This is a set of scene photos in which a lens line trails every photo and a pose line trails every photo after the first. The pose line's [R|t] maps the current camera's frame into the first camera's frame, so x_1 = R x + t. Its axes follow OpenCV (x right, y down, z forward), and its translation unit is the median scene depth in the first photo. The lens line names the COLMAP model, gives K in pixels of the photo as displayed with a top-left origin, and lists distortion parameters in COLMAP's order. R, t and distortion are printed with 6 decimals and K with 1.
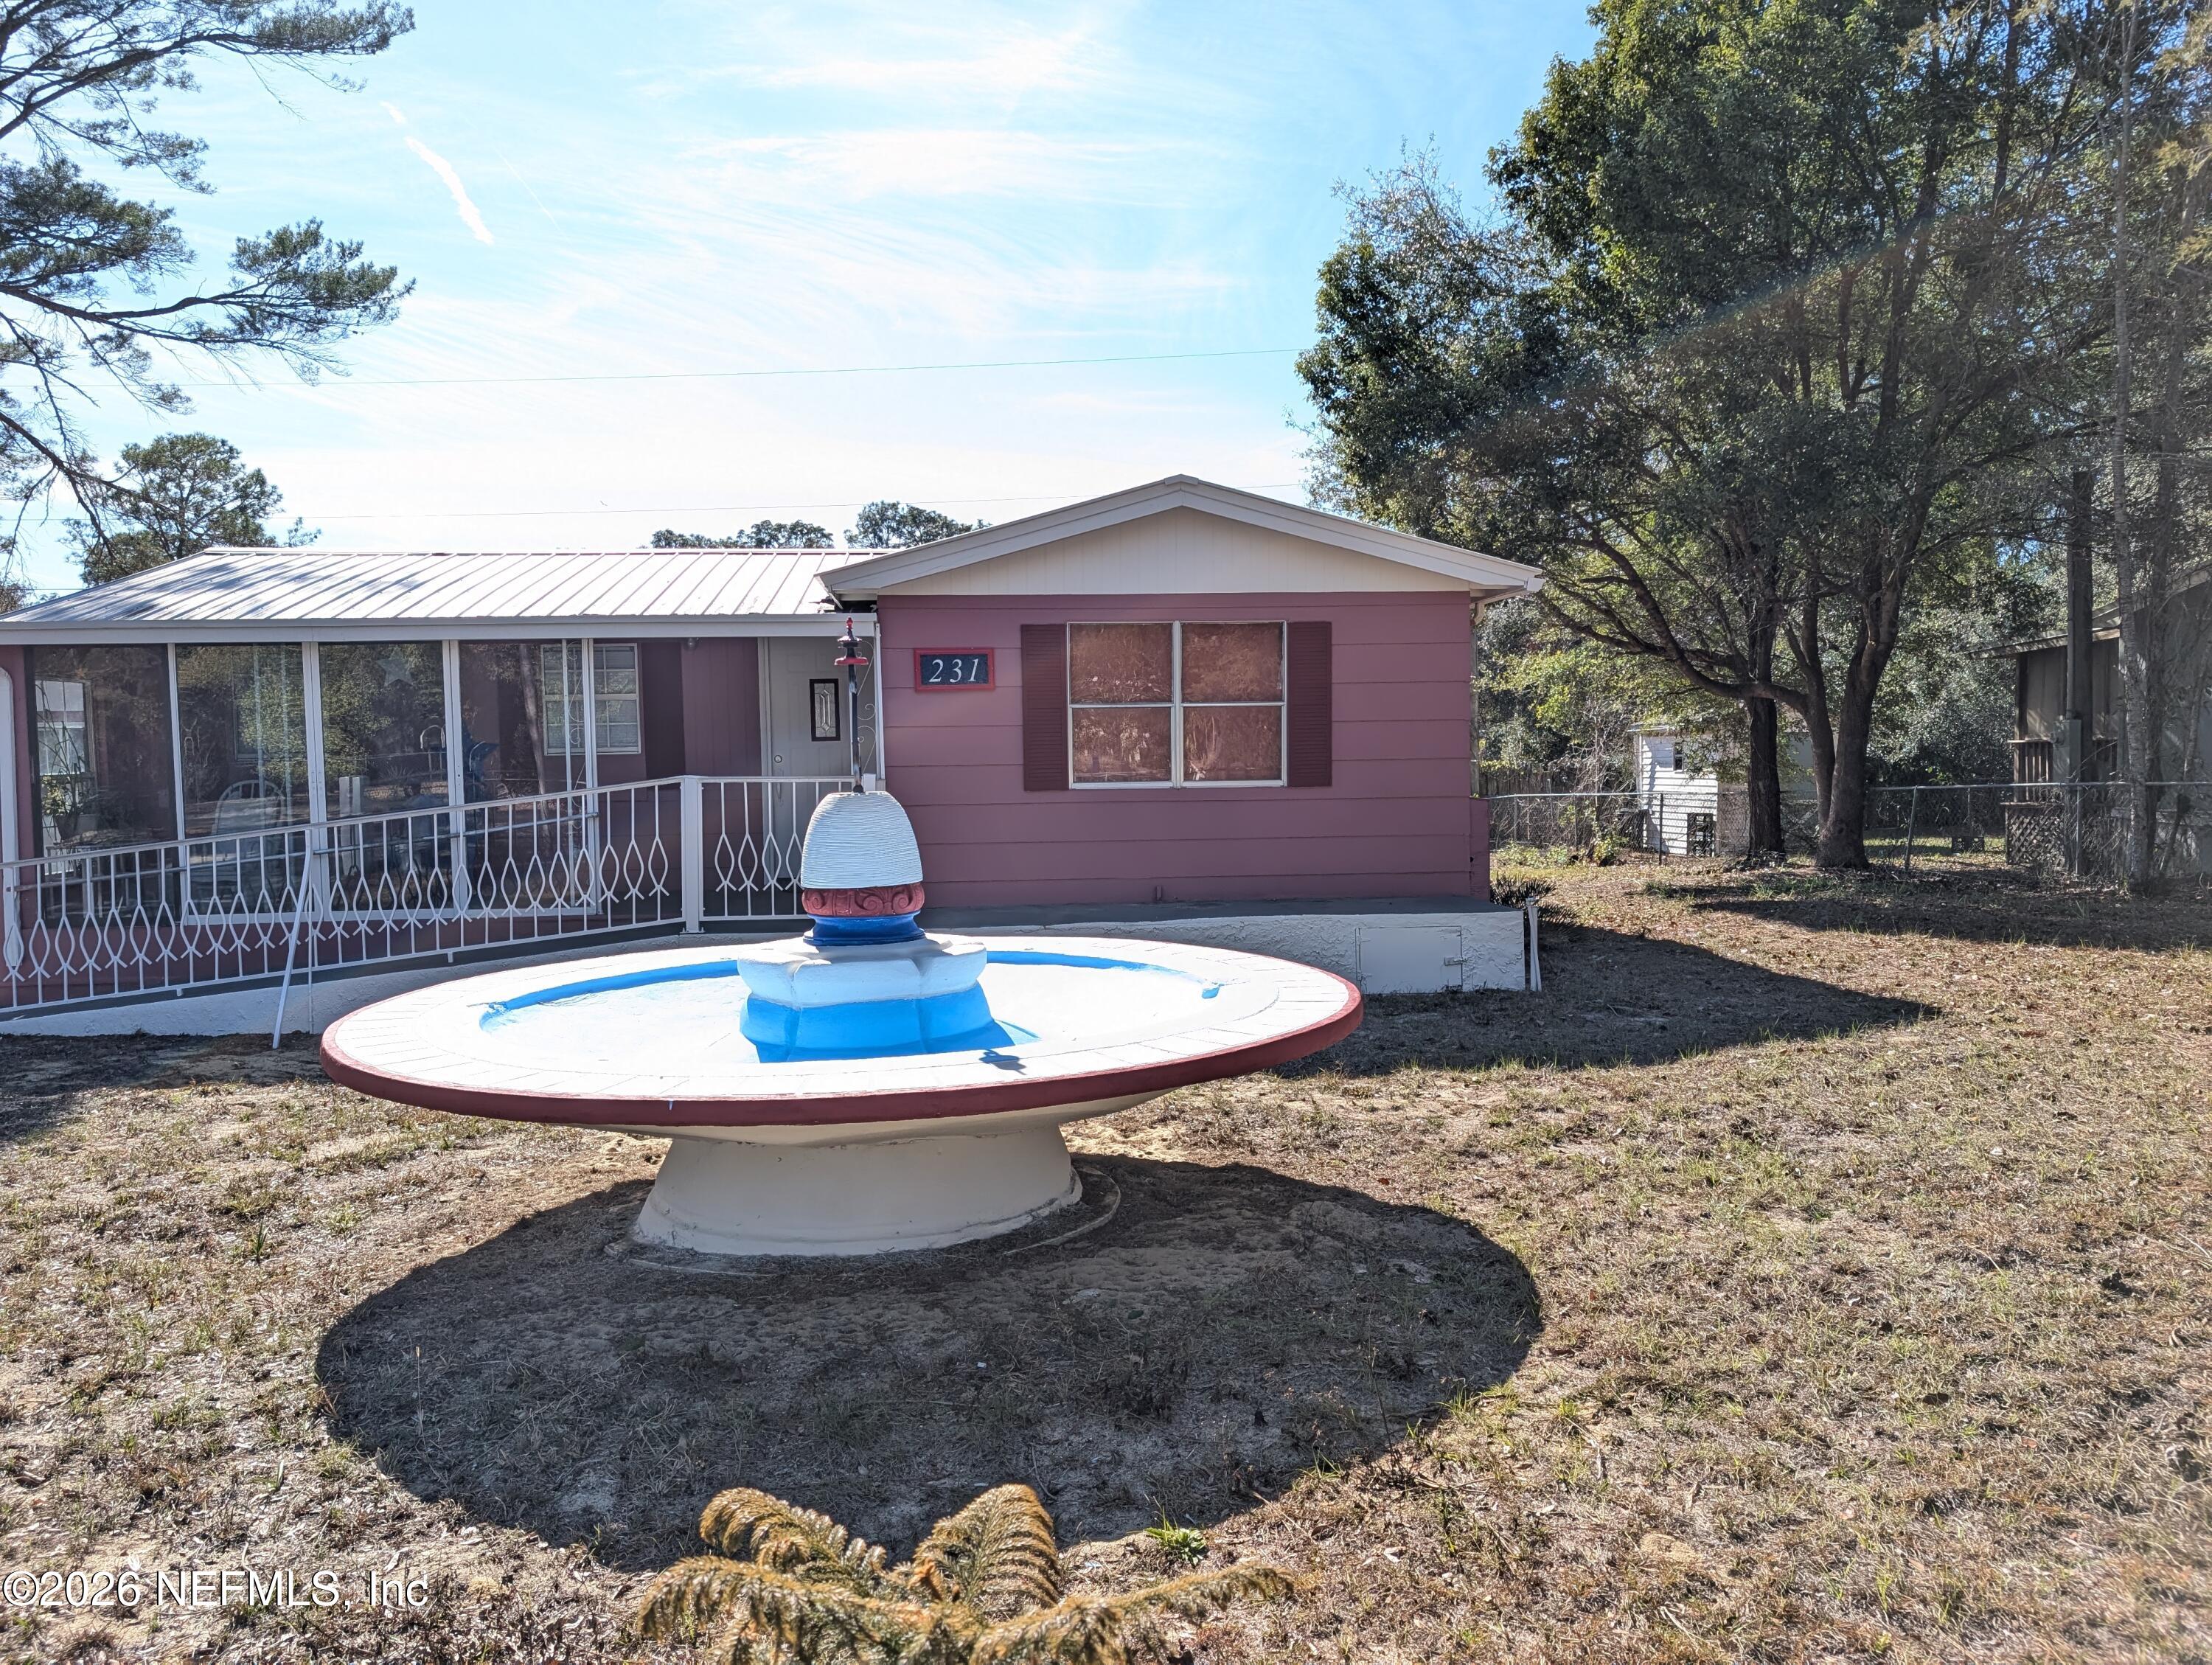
lens RADIAL K [[1579.8, 0, 1095.0], [0, 1579.8, 828.7], [0, 0, 1]] dist [0.036634, -0.032816]
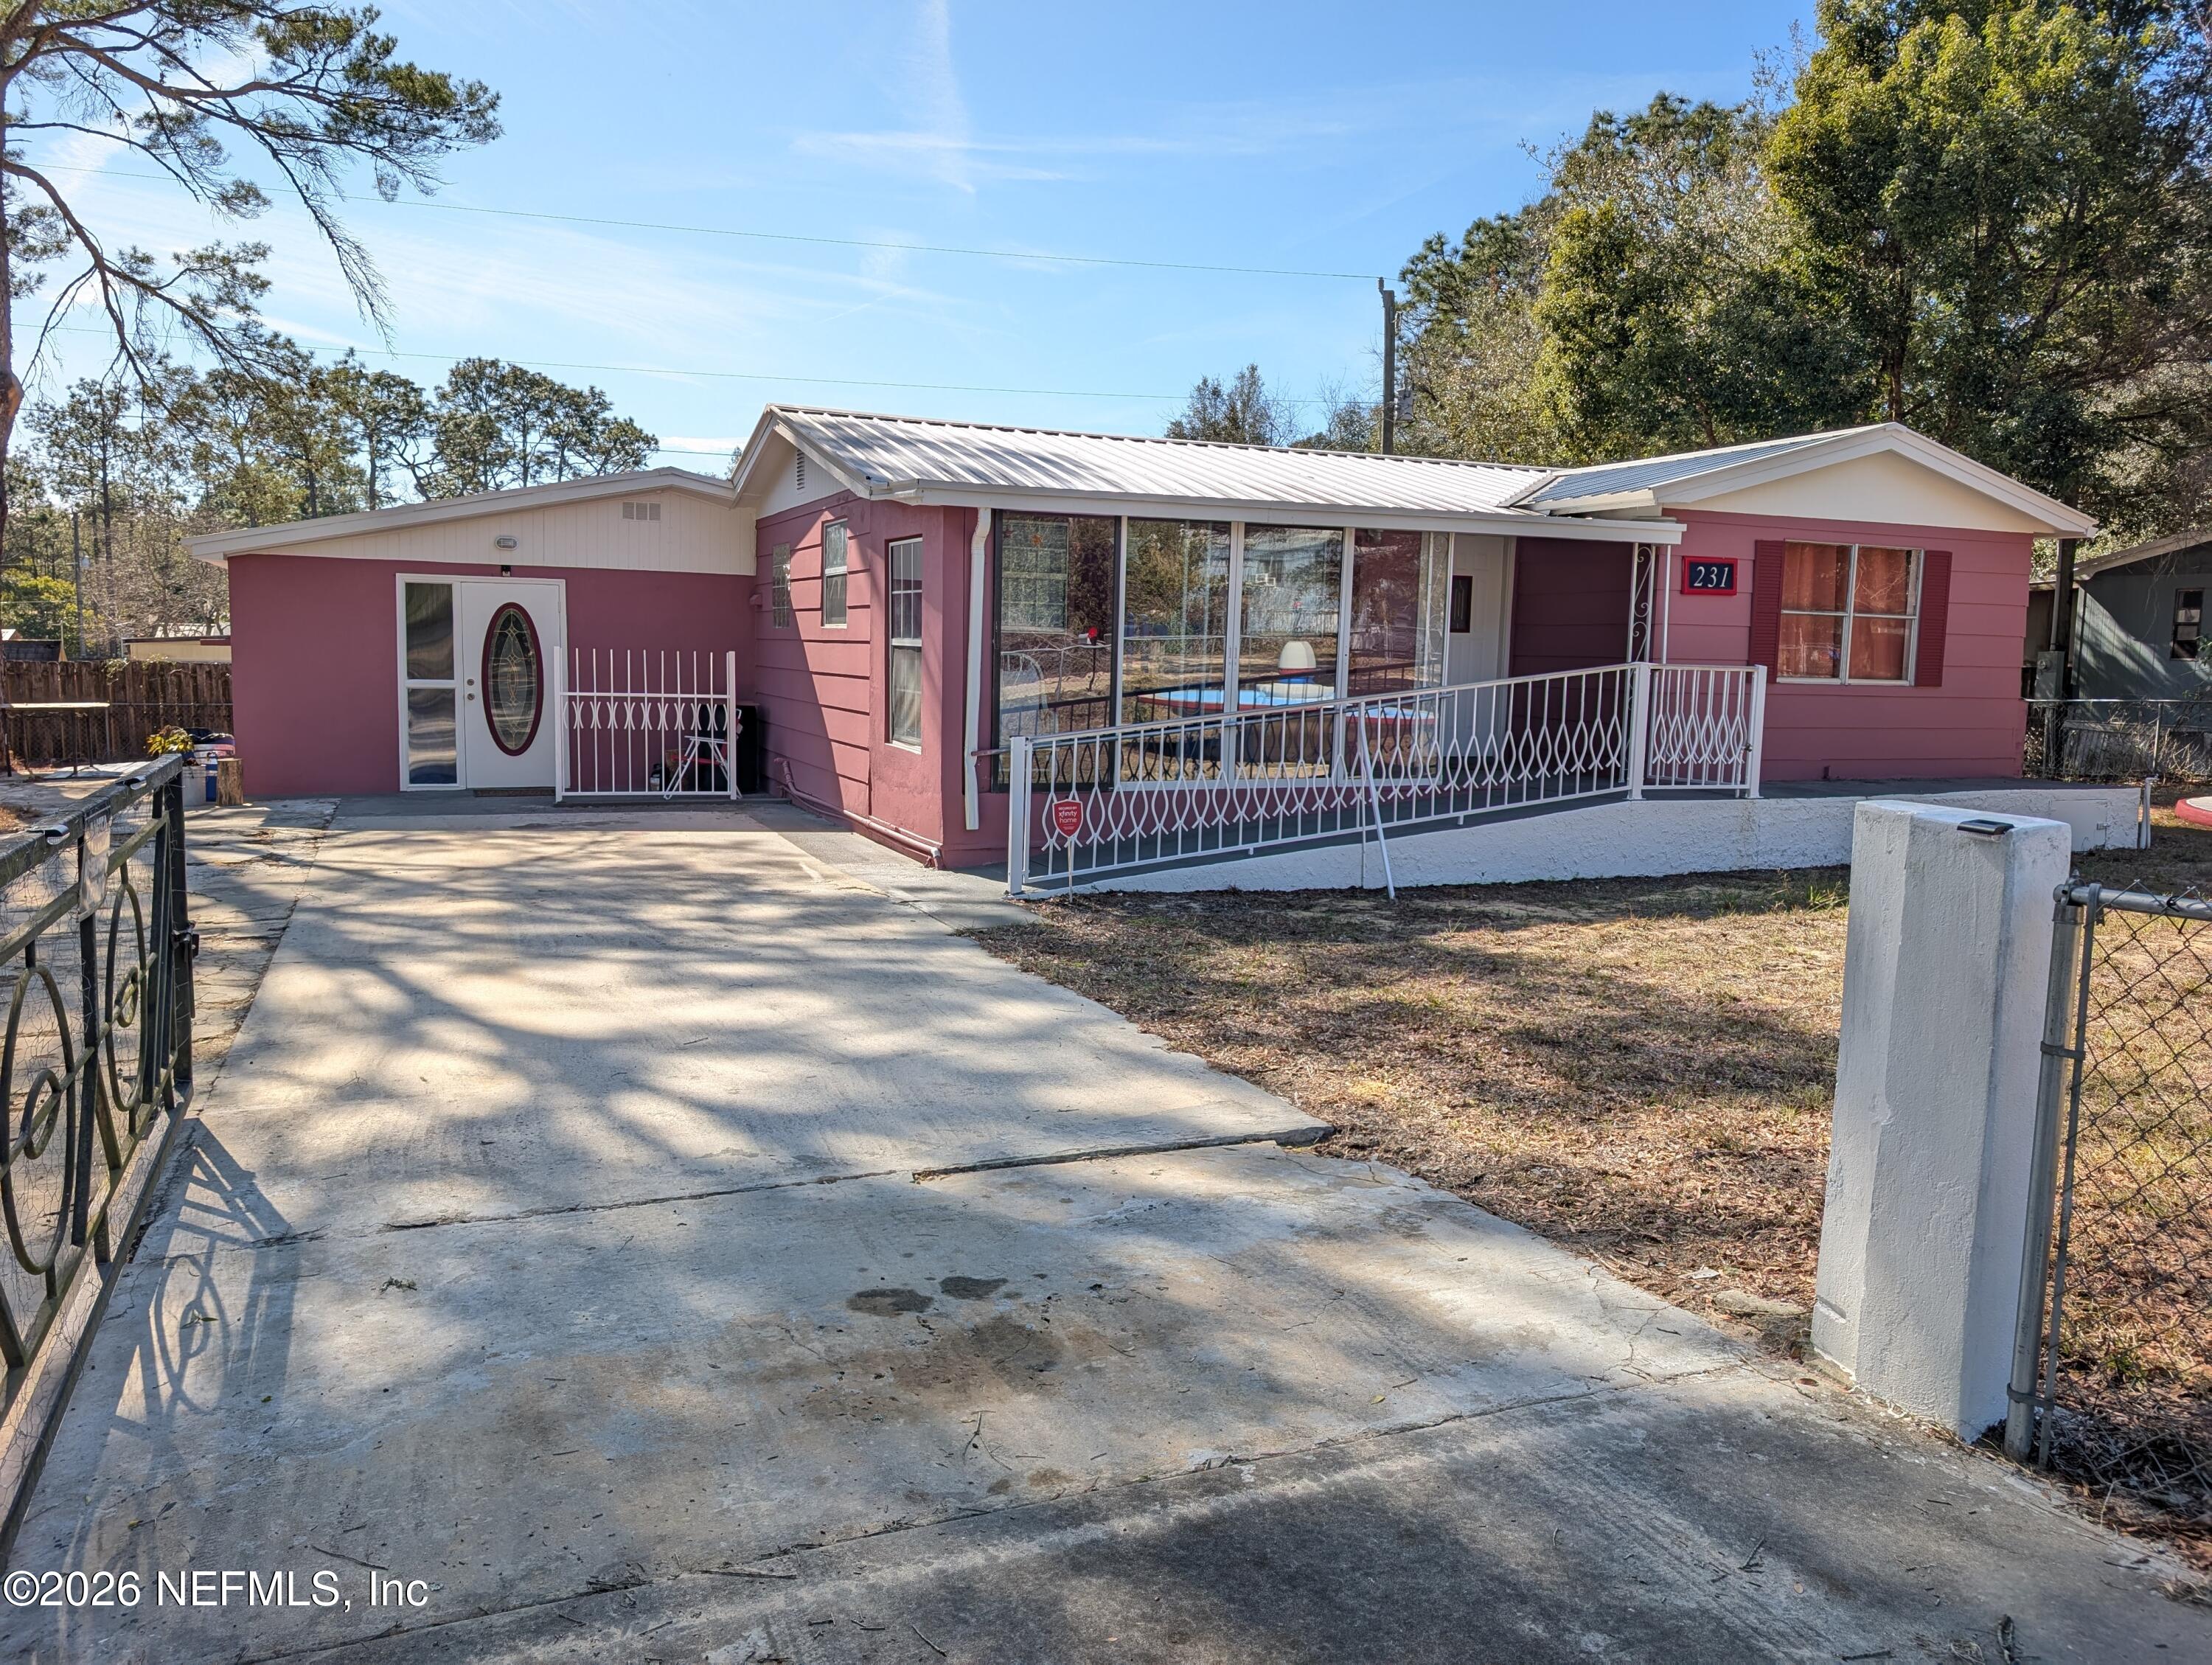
lens RADIAL K [[1579.8, 0, 1099.3], [0, 1579.8, 844.3], [0, 0, 1]] dist [0.036634, -0.032816]
pose [[0.951205, -0.003007, 0.308546, -0.870073], [-0.019453, 0.997379, 0.069691, 0.022418], [-0.307947, -0.072293, 0.948653, 0.020482]]
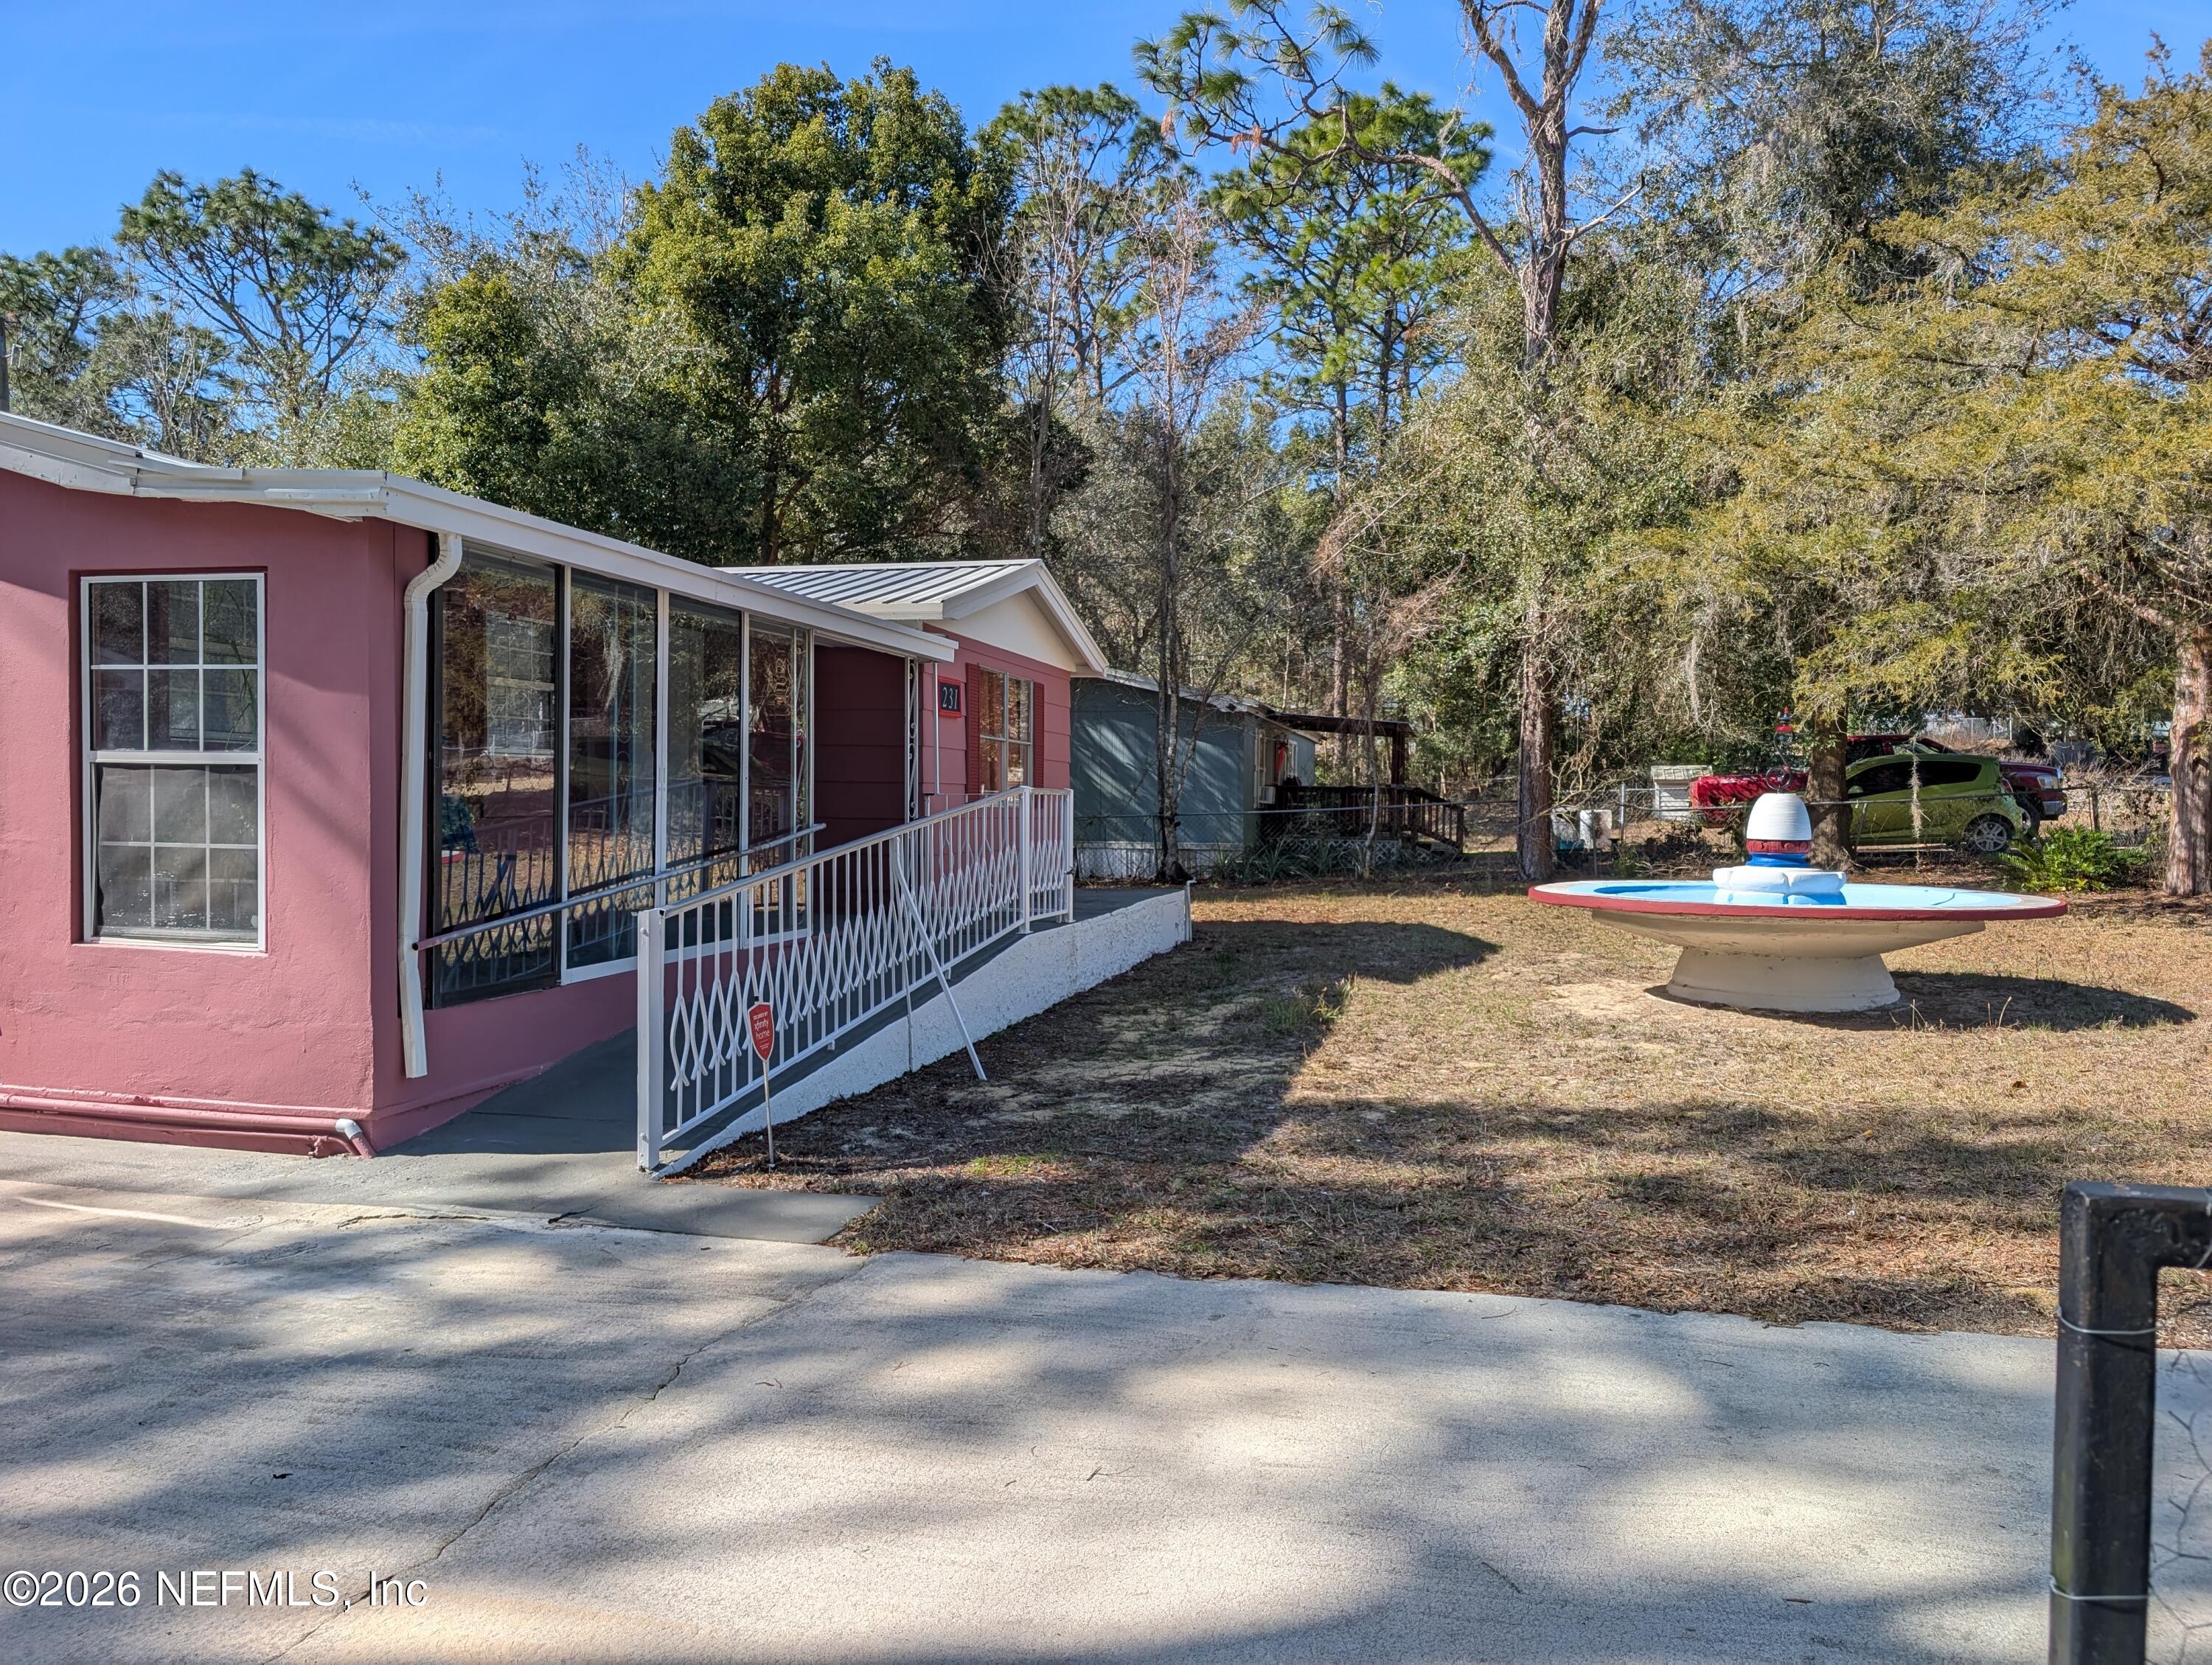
lens RADIAL K [[1579.8, 0, 1109.5], [0, 1579.8, 825.9], [0, 0, 1]] dist [0.036634, -0.032816]
pose [[0.327368, 0.001482, 0.944896, -1.095794], [0.033915, 0.999336, -0.013318, 0.008945], [-0.944288, 0.036406, 0.327100, 0.528869]]
